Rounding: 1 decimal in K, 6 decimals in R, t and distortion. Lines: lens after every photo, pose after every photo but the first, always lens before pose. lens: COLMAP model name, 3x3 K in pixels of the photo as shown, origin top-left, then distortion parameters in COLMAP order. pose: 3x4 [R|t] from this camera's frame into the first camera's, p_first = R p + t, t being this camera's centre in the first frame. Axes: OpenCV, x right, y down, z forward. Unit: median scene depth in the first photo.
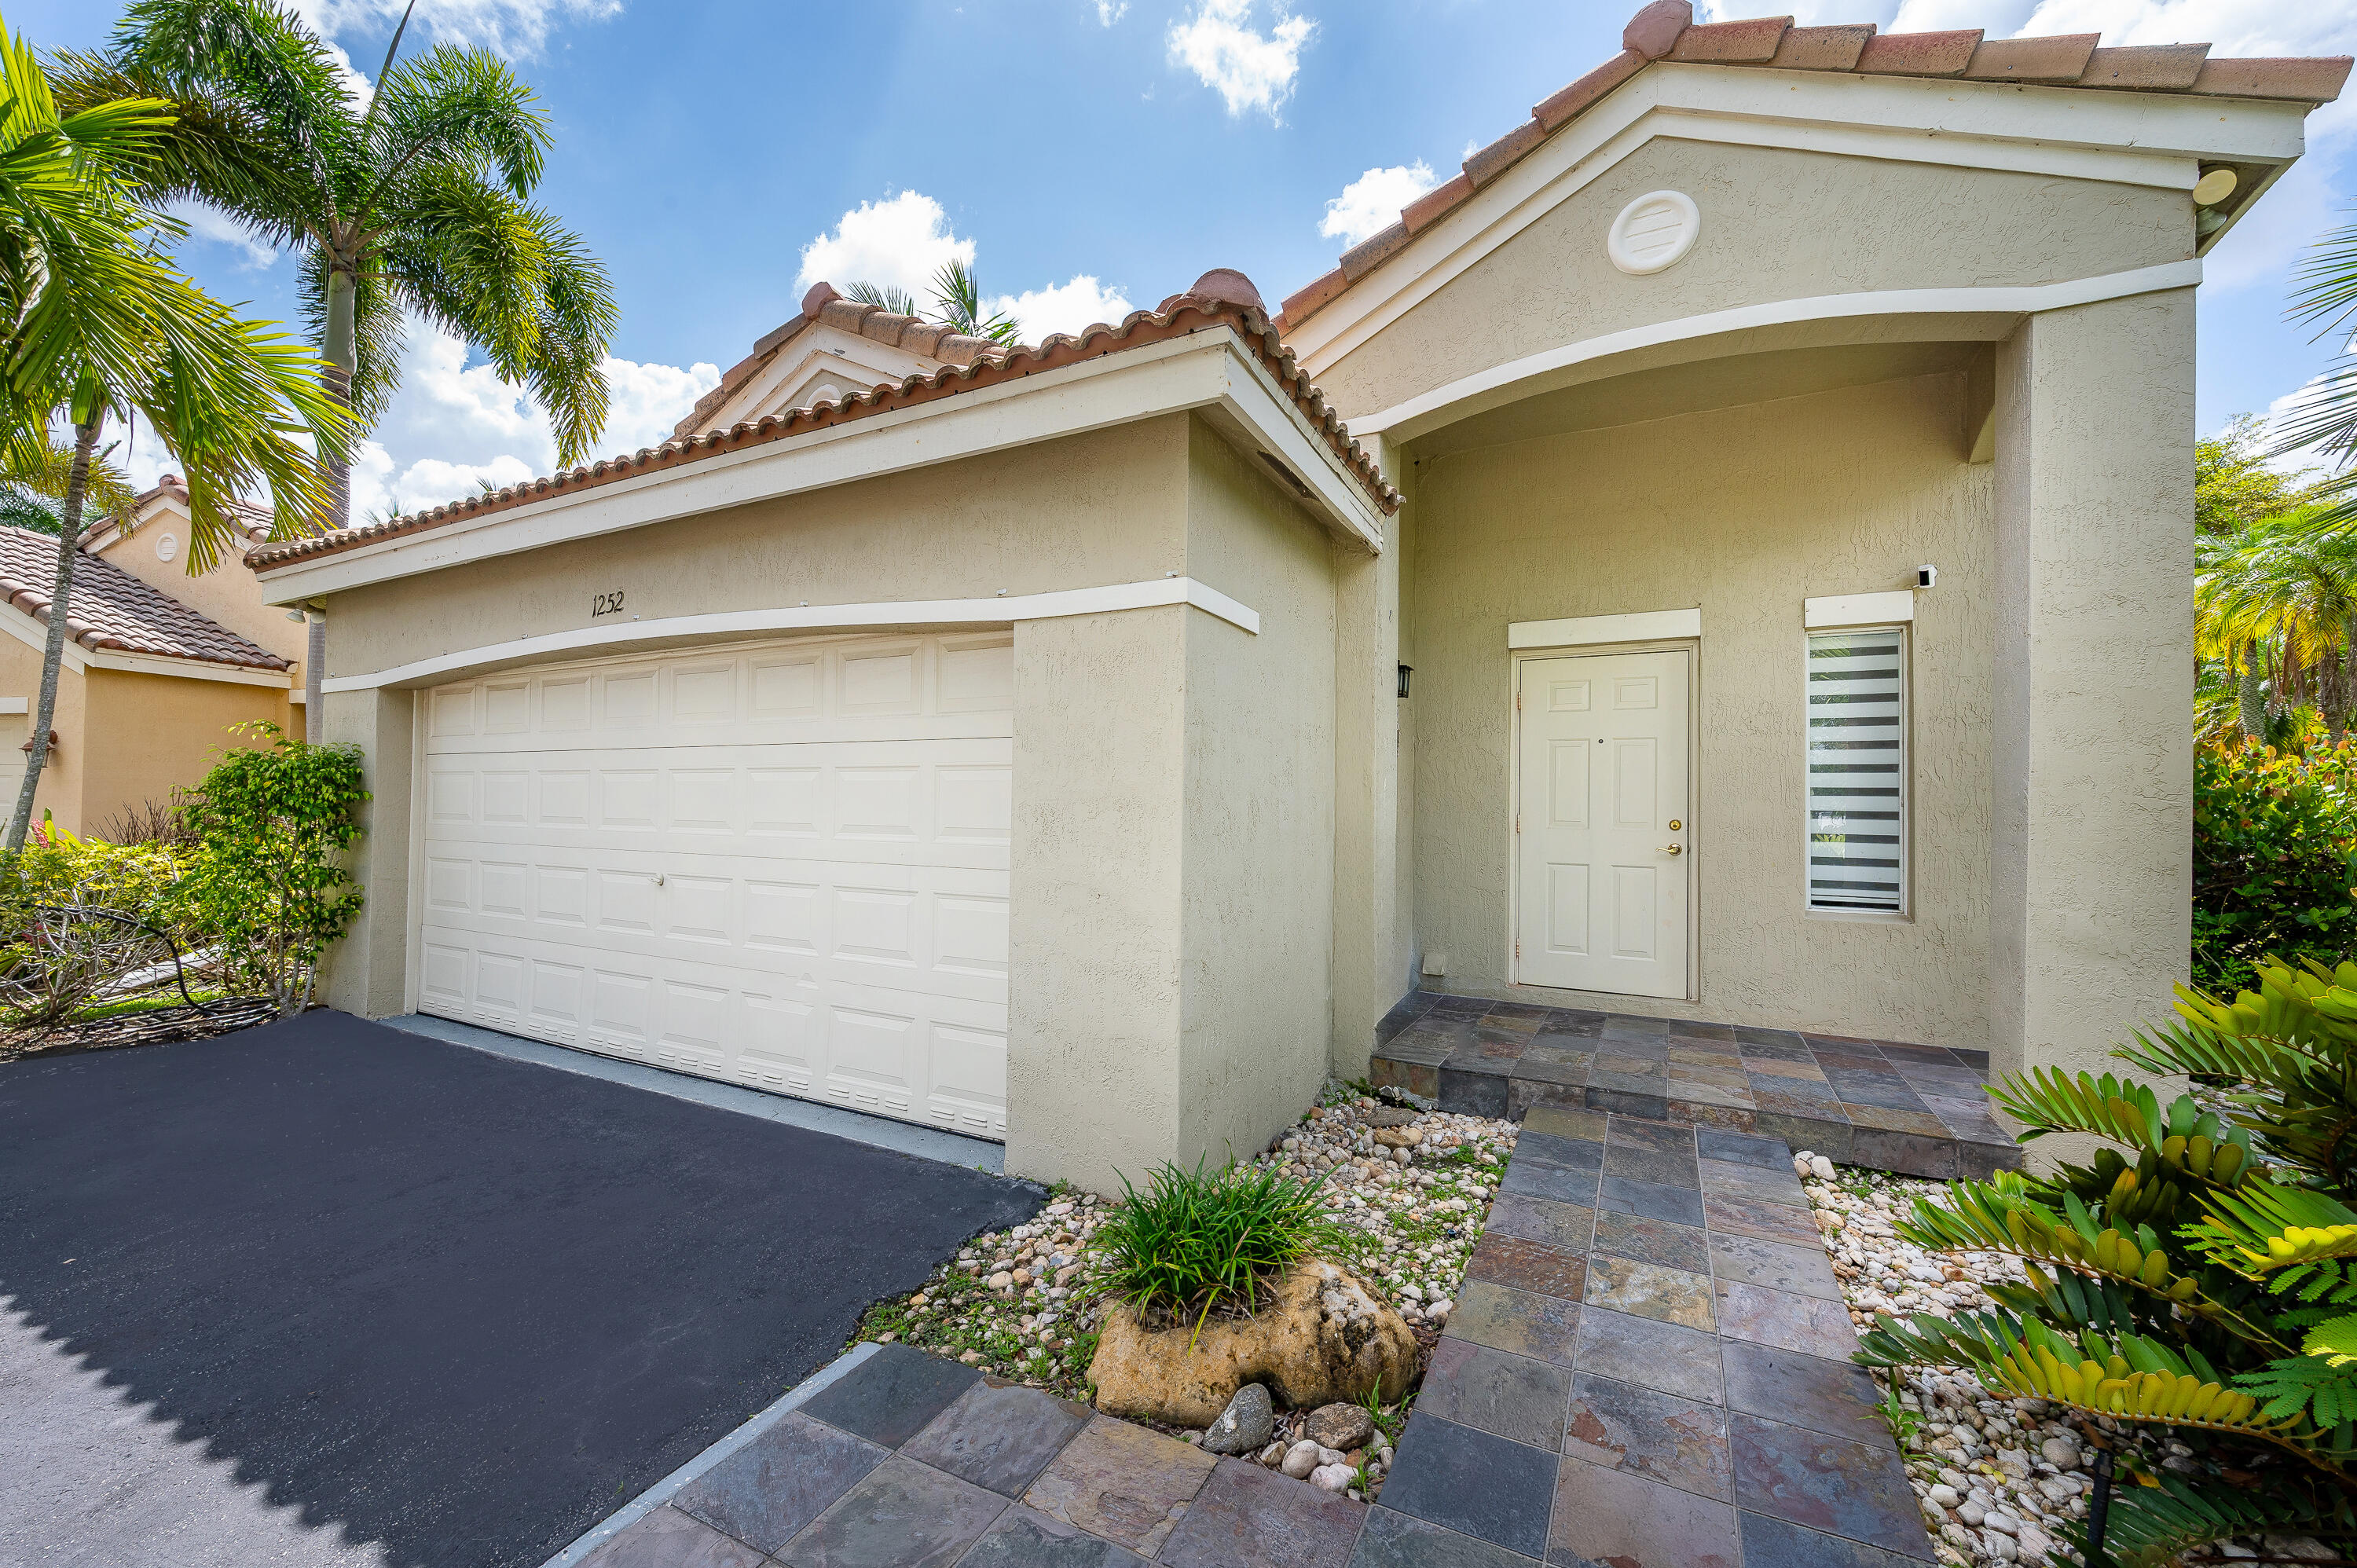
lens RADIAL K [[936.0, 0, 1178.5], [0, 936.0, 784.0], [0, 0, 1]] dist [-0.002678, -0.000341]
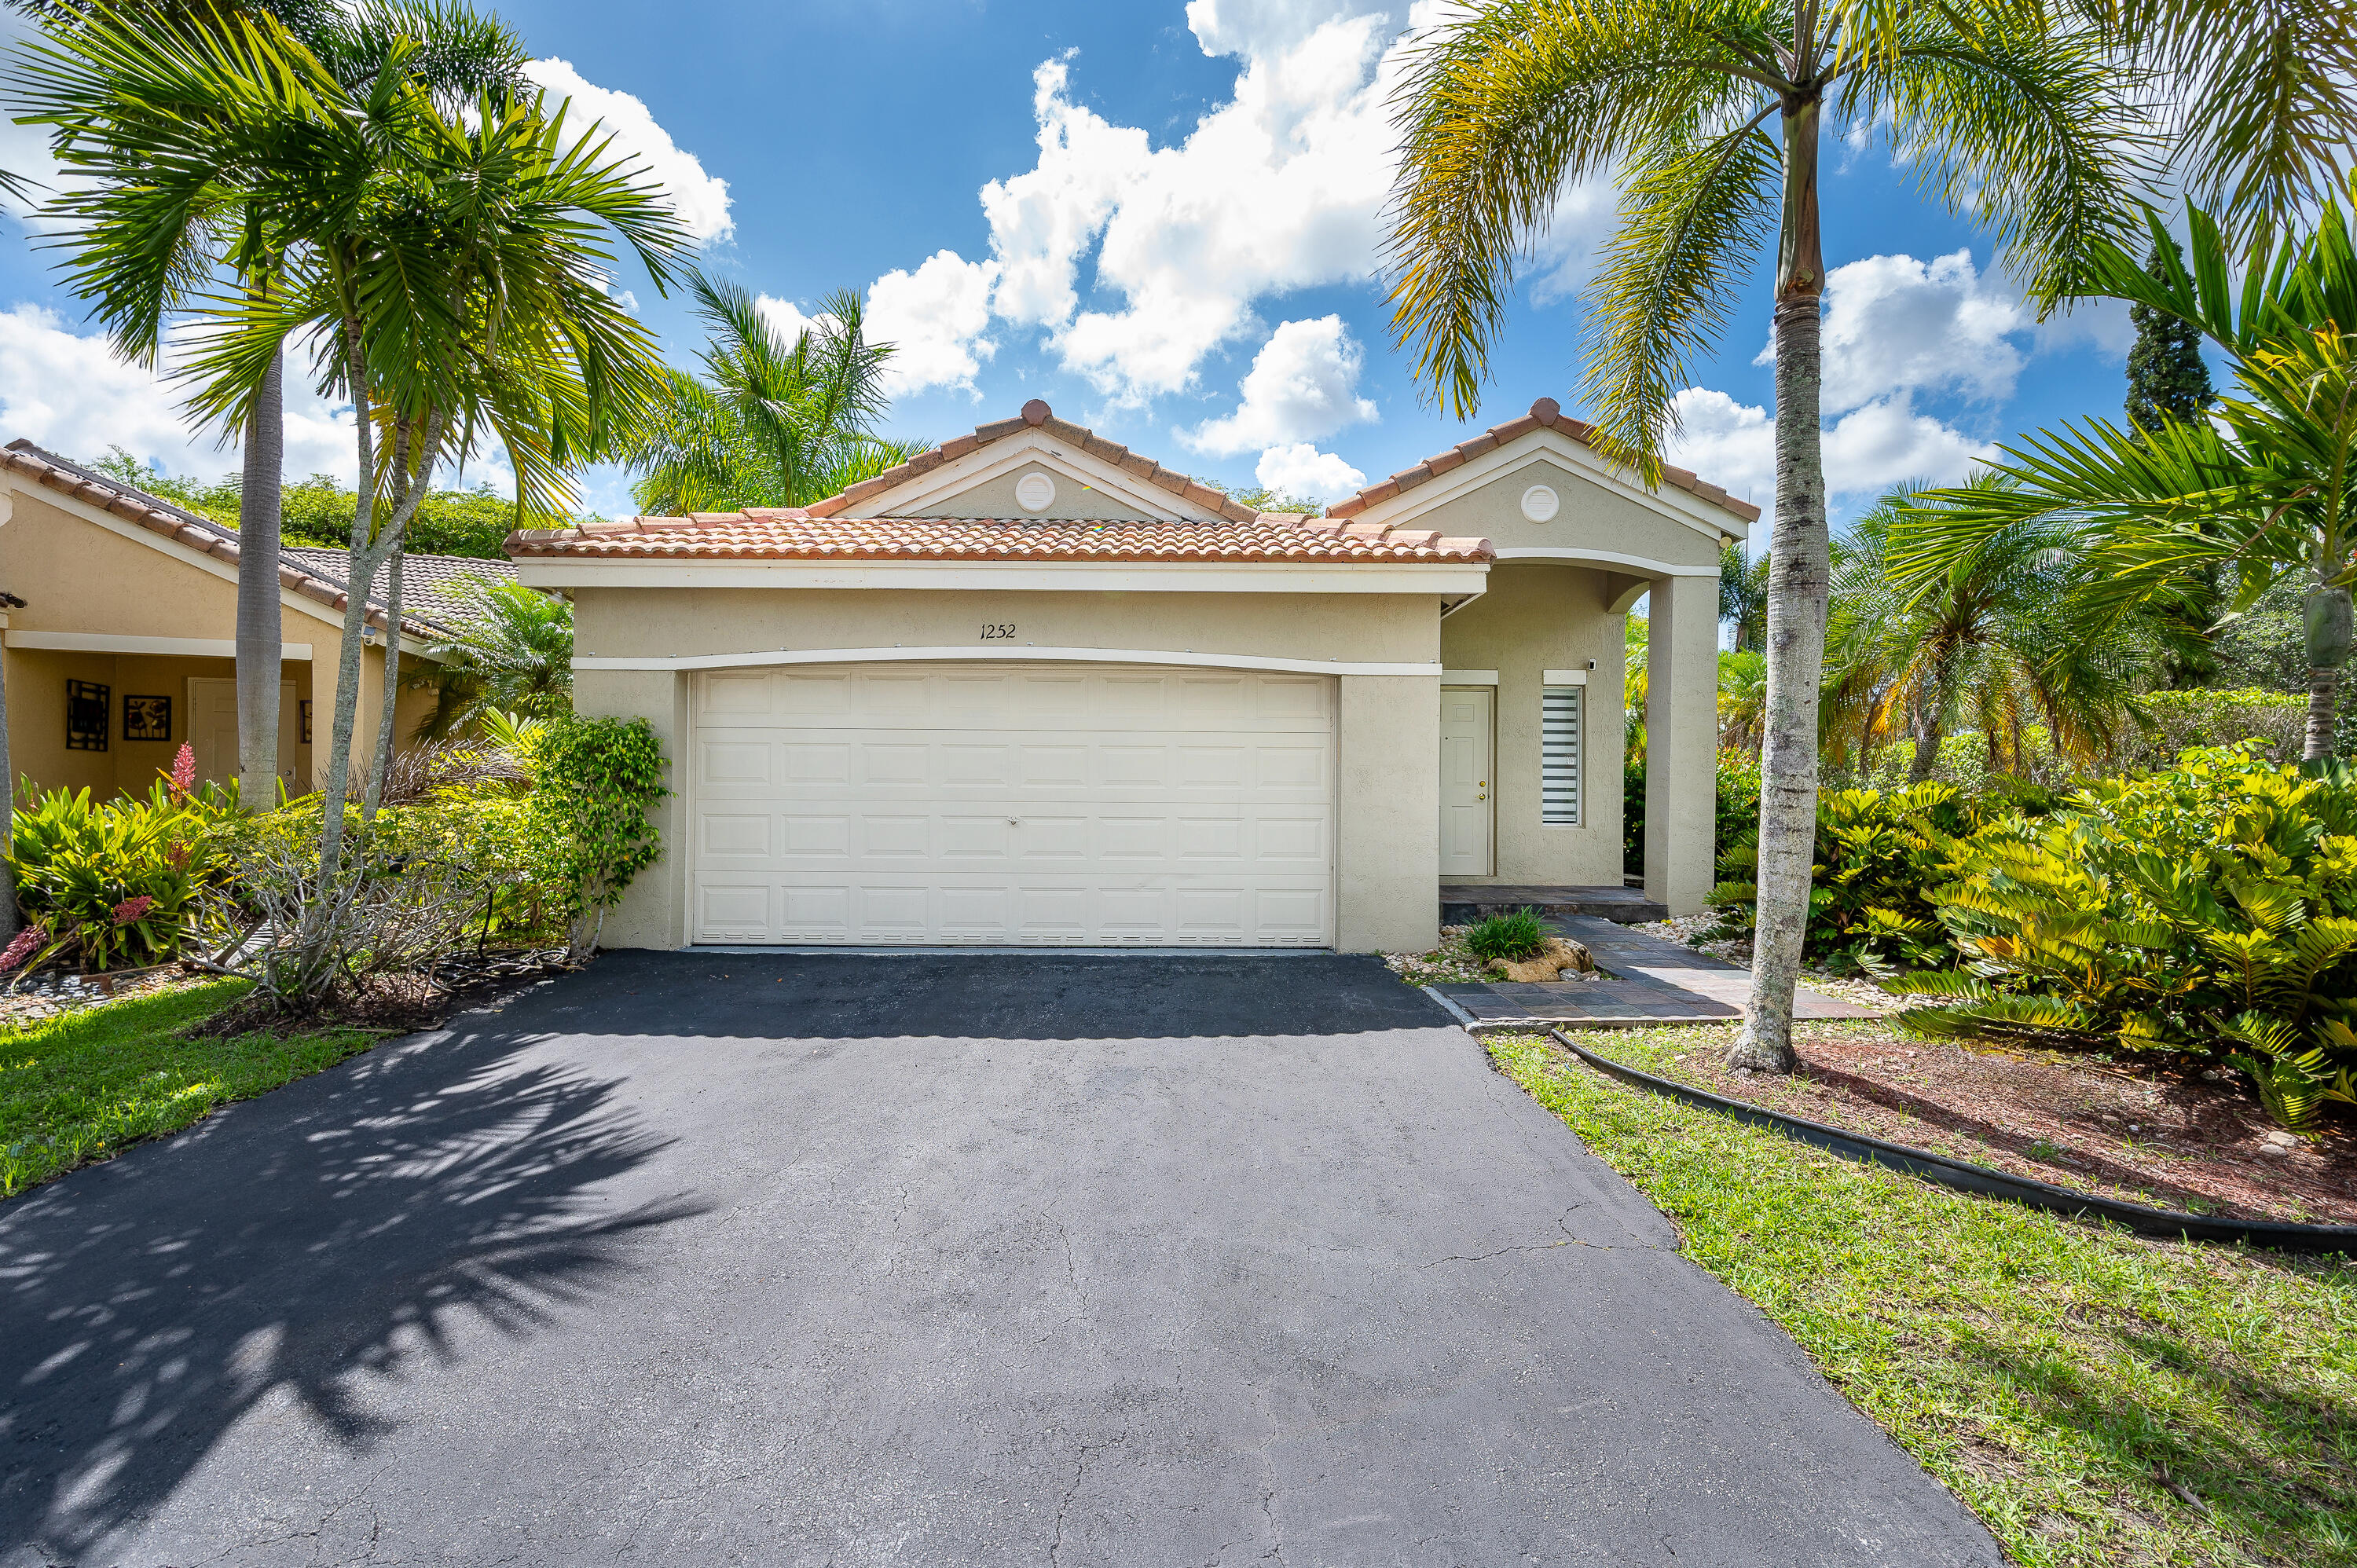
lens RADIAL K [[936.0, 0, 1178.5], [0, 936.0, 784.0], [0, 0, 1]] dist [-0.002678, -0.000341]
pose [[0.875597, -0.002076, 0.483038, -1.023066], [-0.008454, 0.999772, 0.019622, 0.013973], [-0.482968, -0.021264, 0.875380, -0.402832]]
